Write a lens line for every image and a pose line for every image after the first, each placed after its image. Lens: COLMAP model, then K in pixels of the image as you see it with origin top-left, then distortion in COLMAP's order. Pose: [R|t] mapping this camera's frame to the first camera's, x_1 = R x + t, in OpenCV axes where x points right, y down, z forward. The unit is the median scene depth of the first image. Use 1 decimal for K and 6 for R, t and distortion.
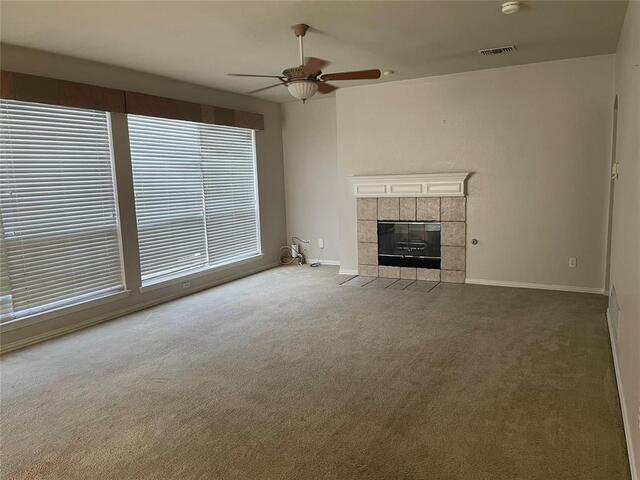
lens RADIAL K [[483.9, 0, 320.9], [0, 483.9, 238.5], [0, 0, 1]] dist [0.086023, -0.114447]
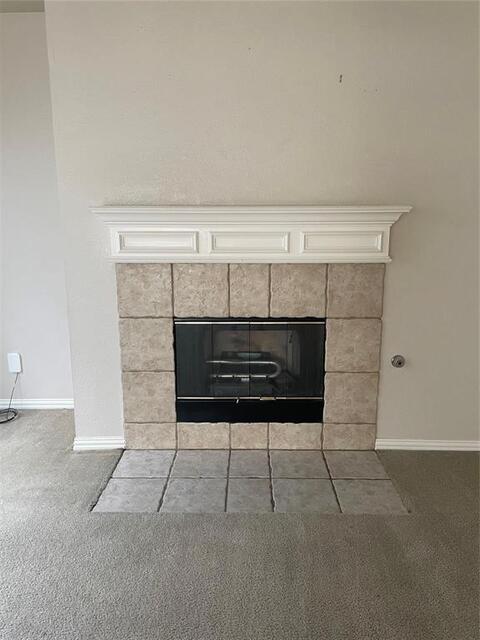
lens RADIAL K [[483.9, 0, 245.3], [0, 483.9, 320.4], [0, 0, 1]] dist [0.086023, -0.114447]
pose [[0.889436, -0.061192, 0.452945, -0.016511], [0.030787, 0.996768, 0.074207, -0.066489], [-0.456021, -0.052058, 0.888445, 0.625709]]
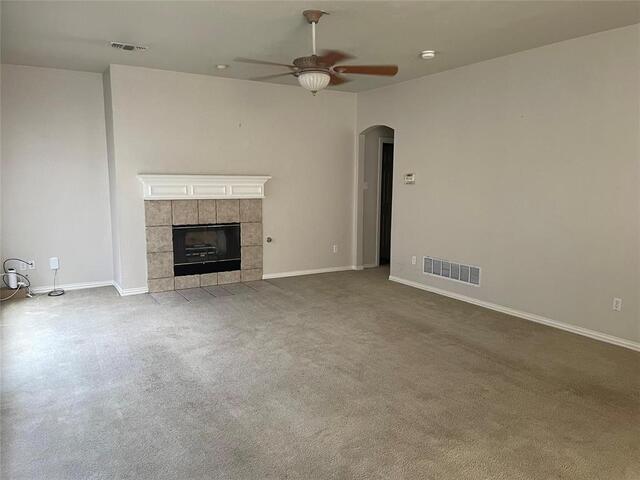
lens RADIAL K [[483.9, 0, 322.0], [0, 483.9, 240.7], [0, 0, 1]] dist [0.086023, -0.114447]
pose [[0.506325, -0.077350, 0.858867, -0.527487], [0.083884, 0.995664, 0.040218, -0.023916], [-0.858253, 0.051682, 0.510618, 0.326177]]
